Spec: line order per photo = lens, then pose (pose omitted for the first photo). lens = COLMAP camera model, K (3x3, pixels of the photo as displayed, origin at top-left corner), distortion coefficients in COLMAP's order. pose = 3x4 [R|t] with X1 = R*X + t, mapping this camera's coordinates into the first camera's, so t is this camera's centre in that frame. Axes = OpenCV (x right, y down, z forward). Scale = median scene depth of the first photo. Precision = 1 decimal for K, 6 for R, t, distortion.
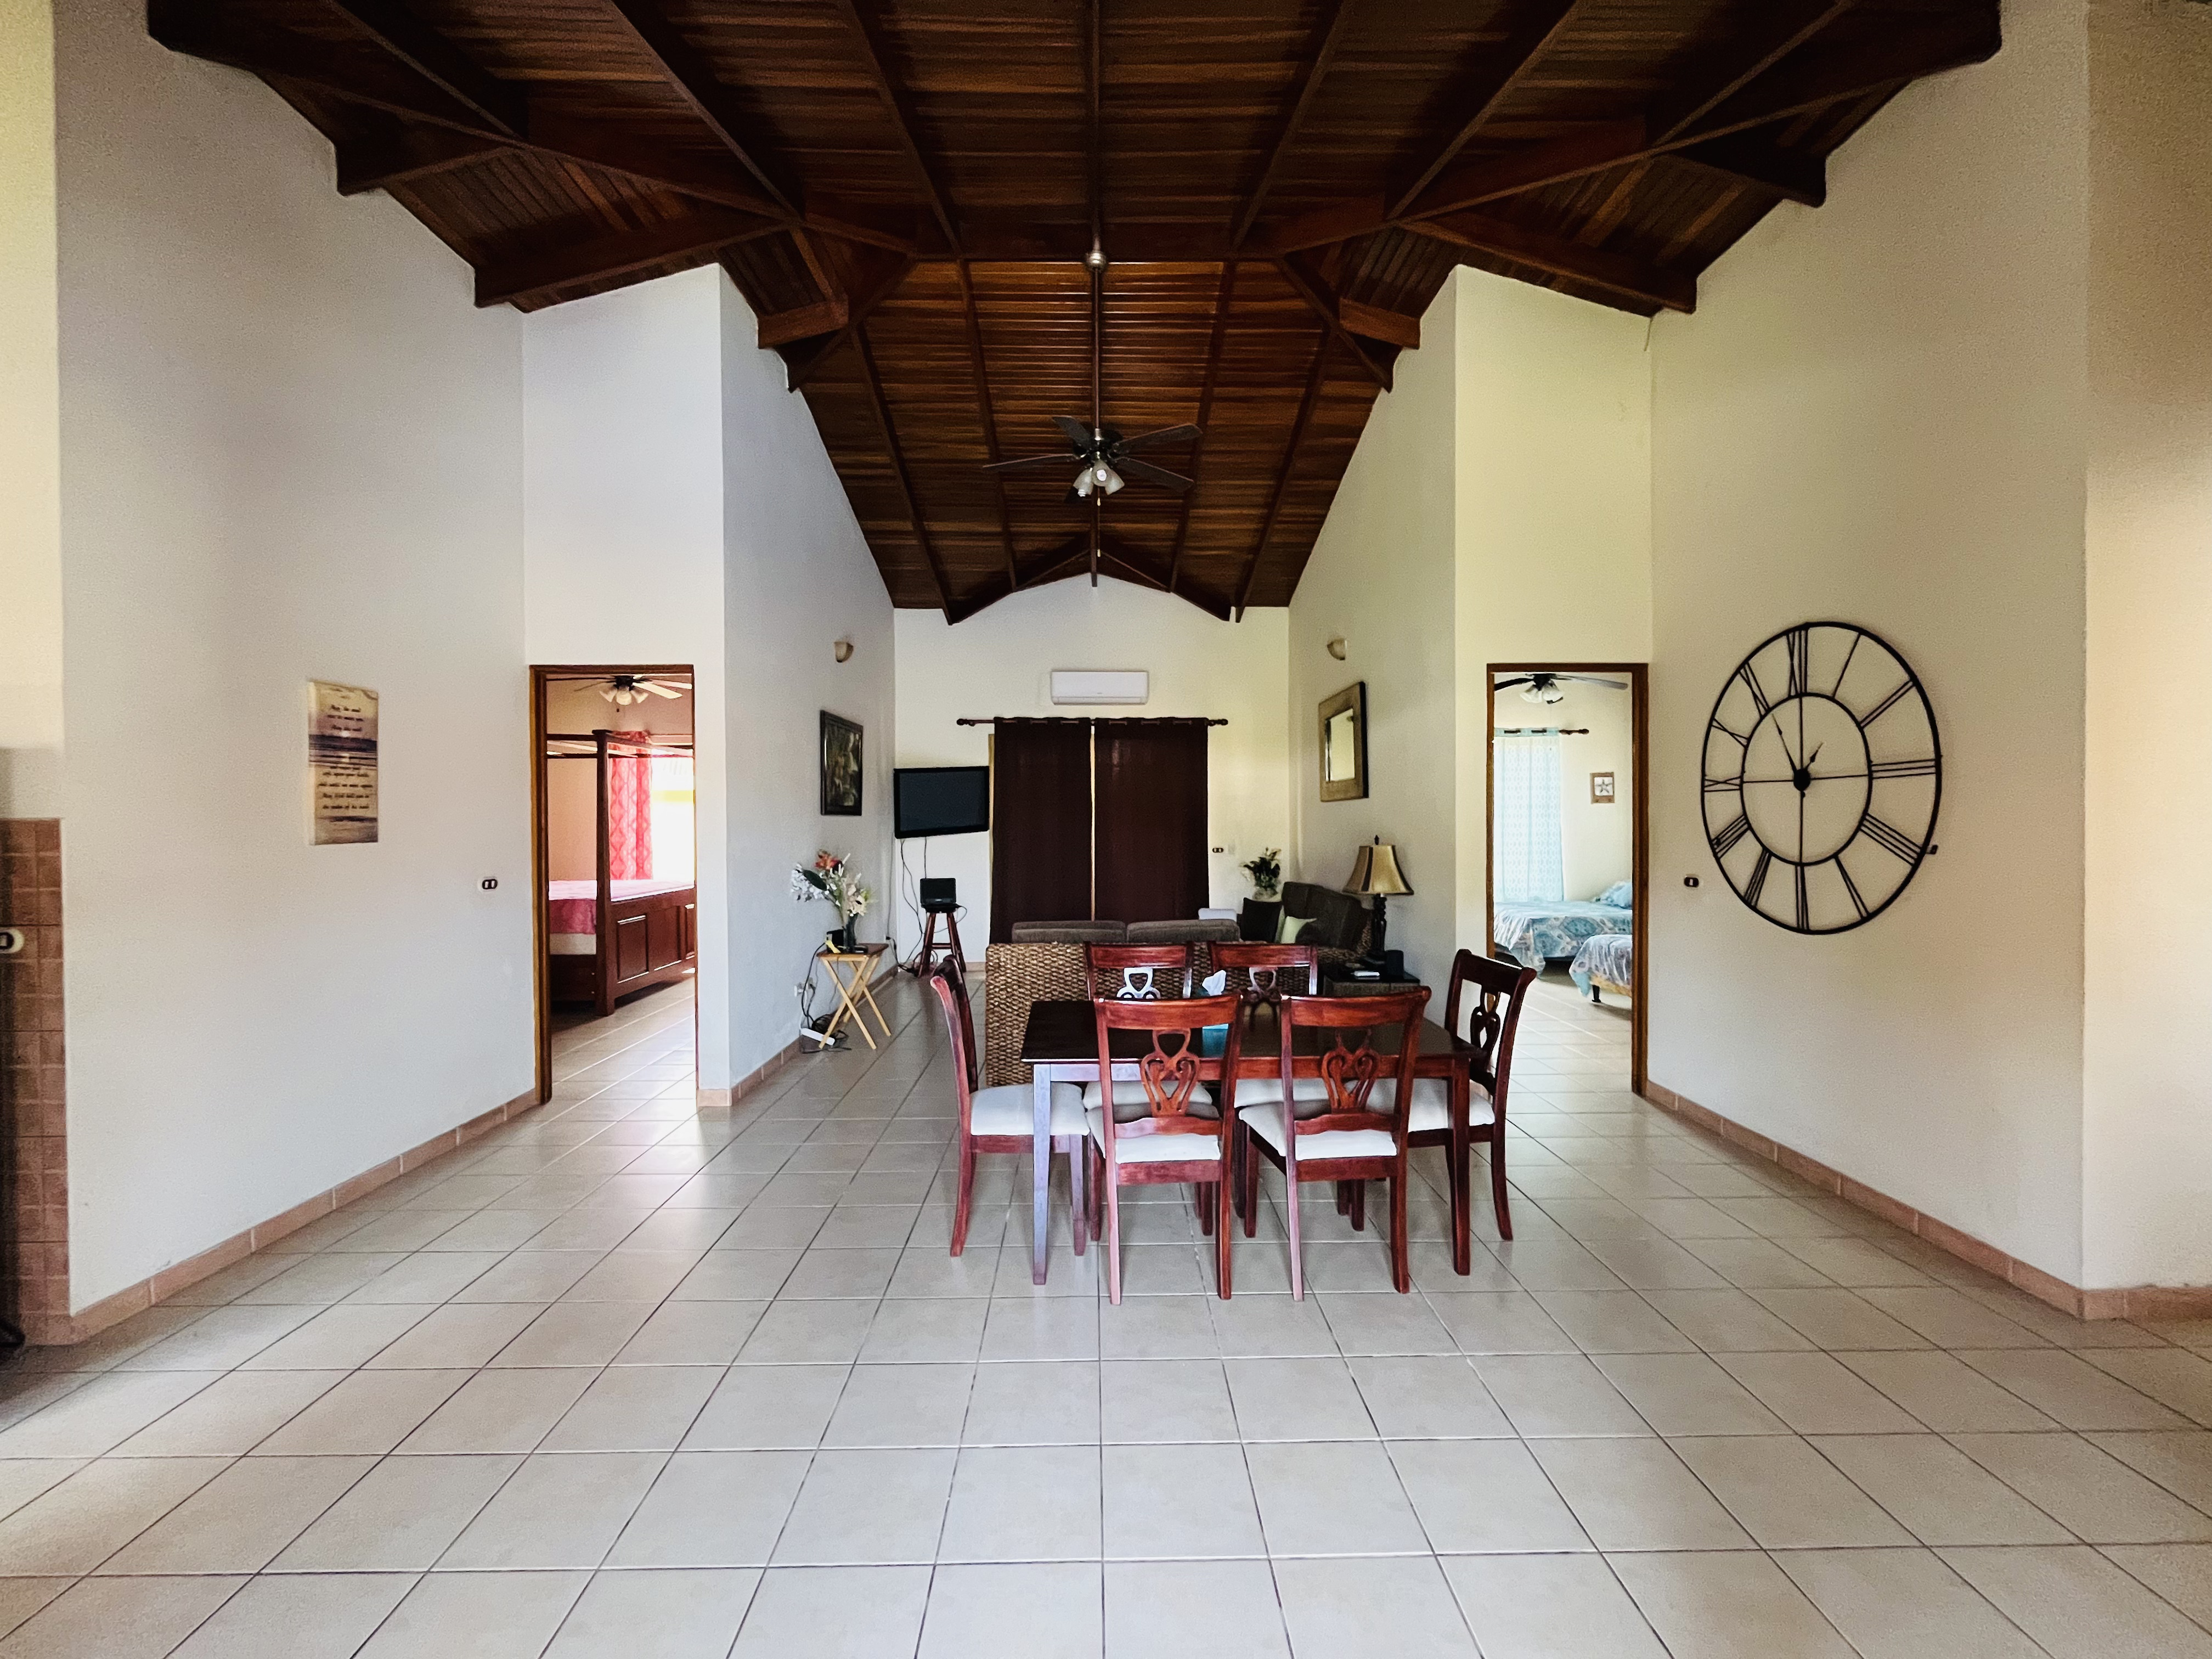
lens RADIAL K [[906.9, 0, 1105.1], [0, 906.9, 828.3], [0, 0, 1]] dist [-0.003321, 0.000190]
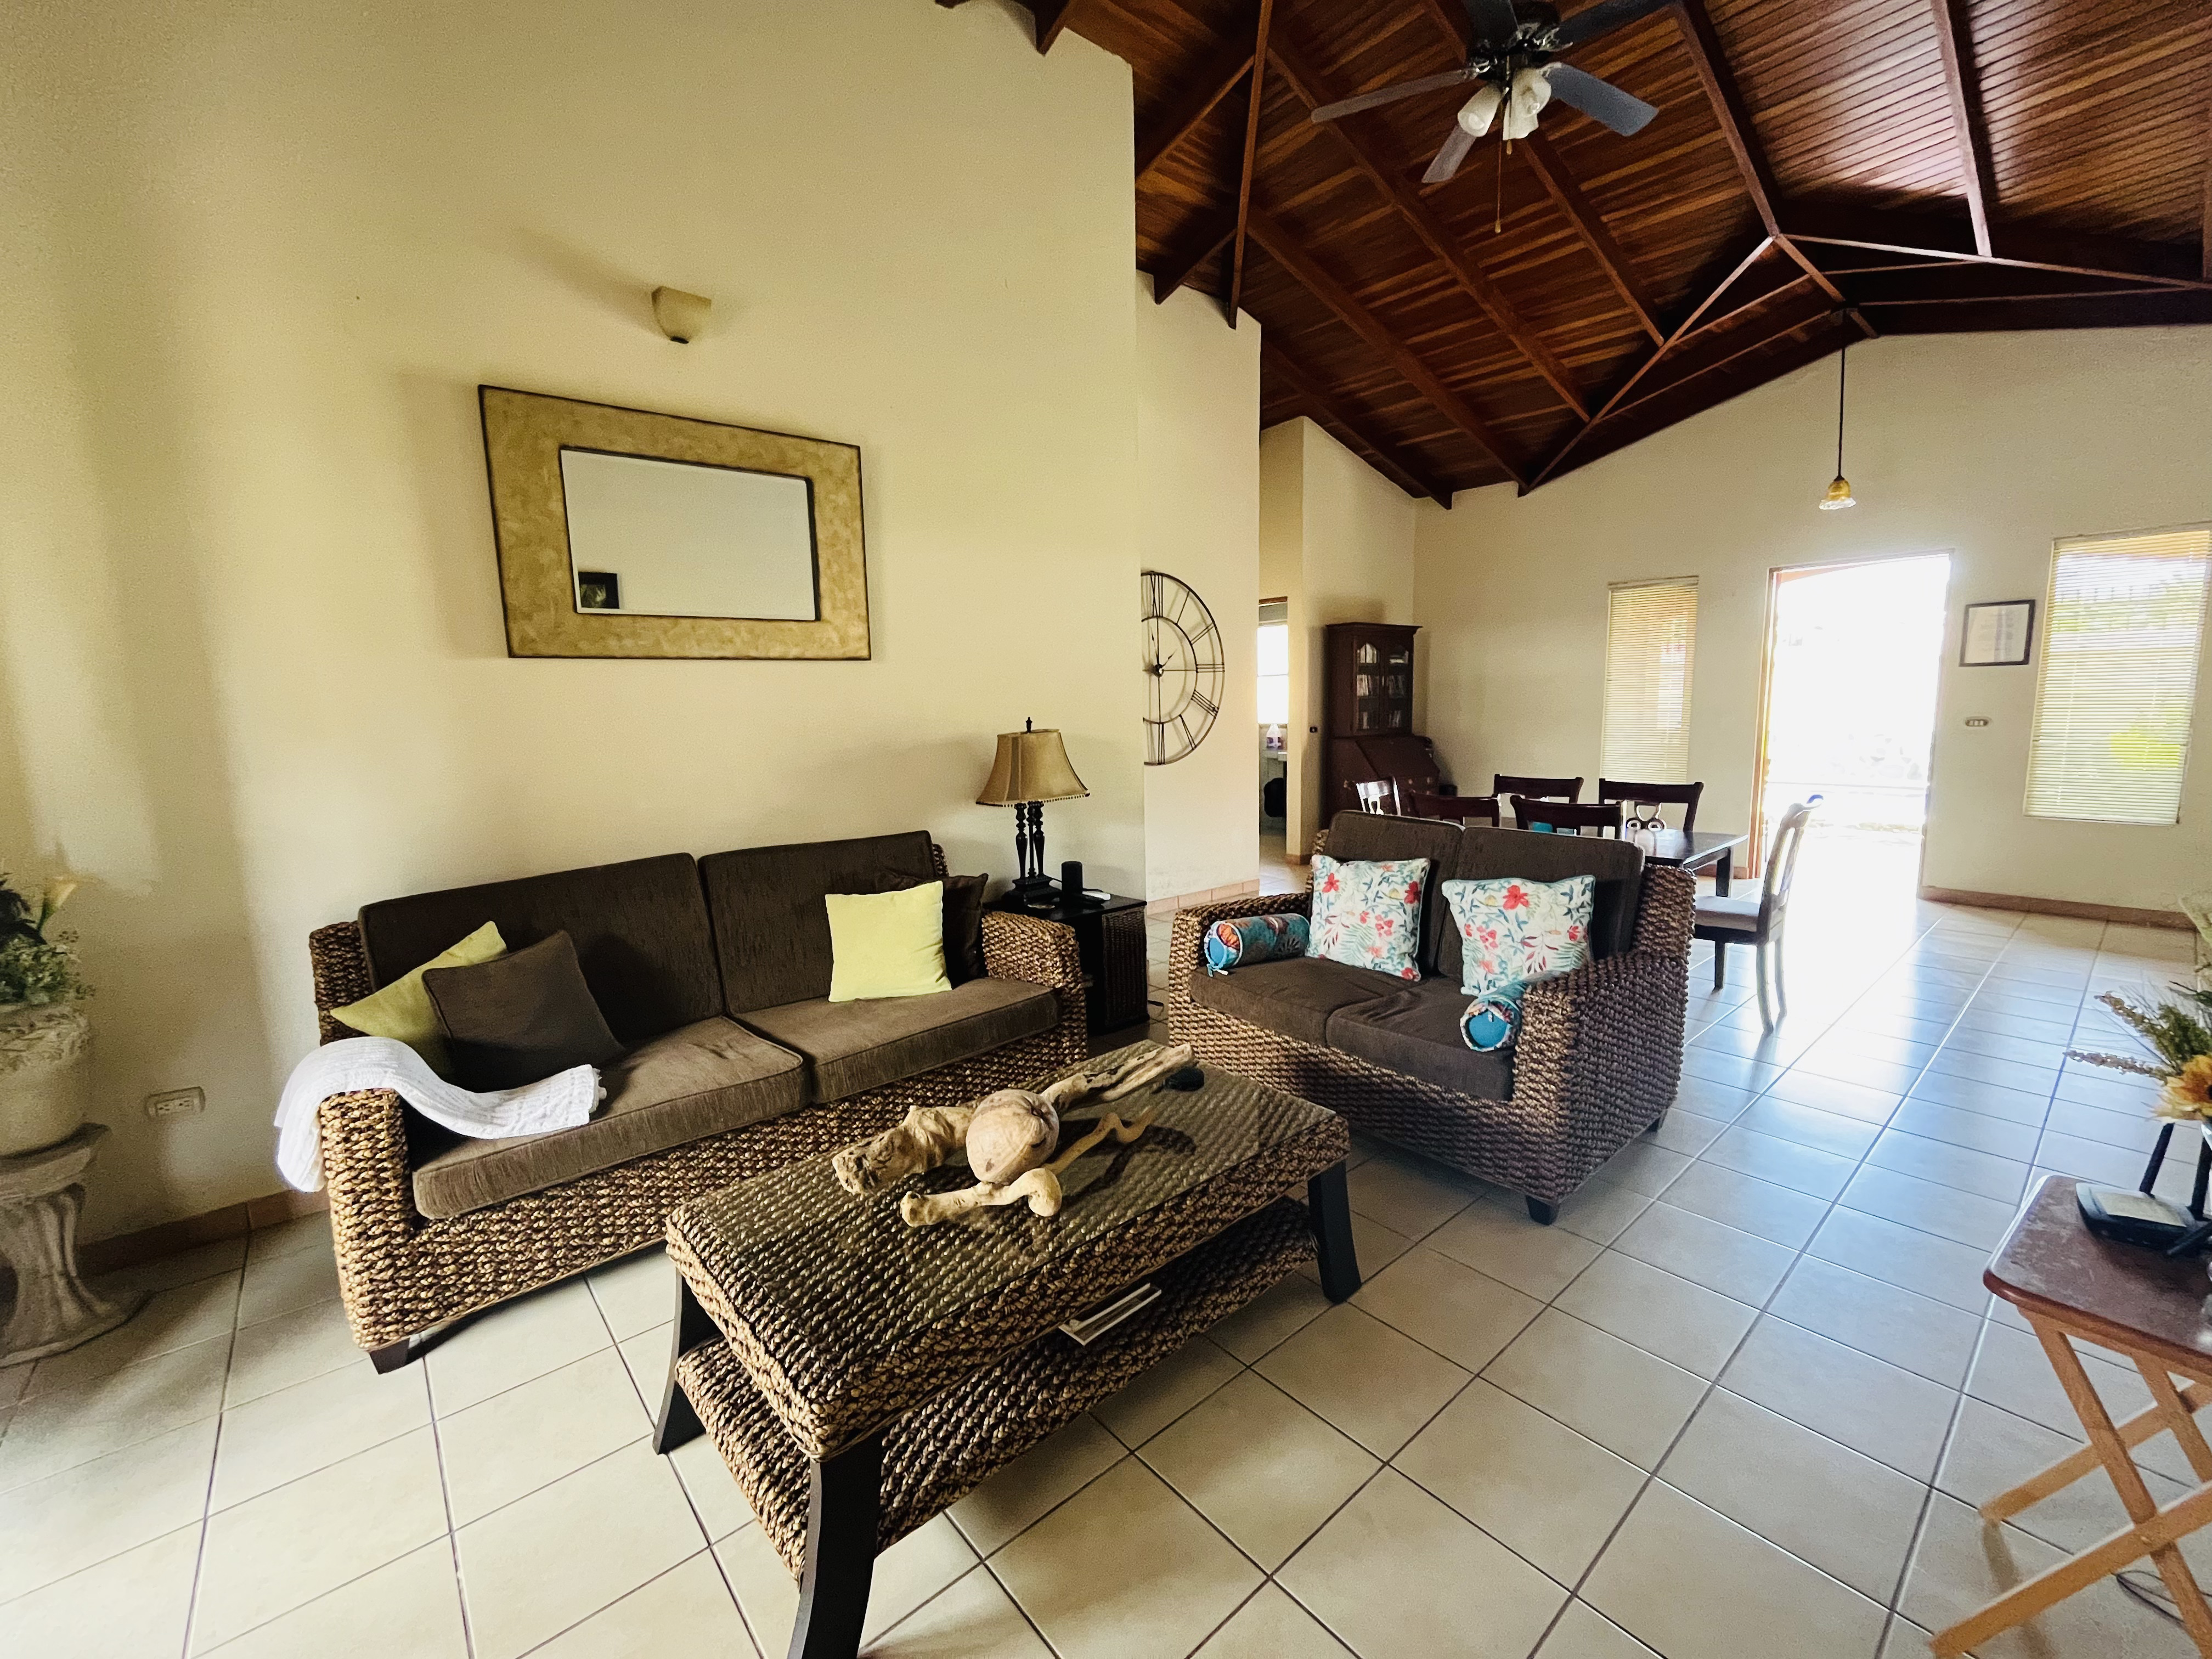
lens RADIAL K [[906.9, 0, 1105.1], [0, 906.9, 828.3], [0, 0, 1]] dist [-0.003321, 0.000190]
pose [[-0.632827, -0.091195, 0.768904, -0.402378], [0.031922, 0.989123, 0.143586, -0.009508], [-0.773635, 0.115411, -0.623032, 1.919963]]
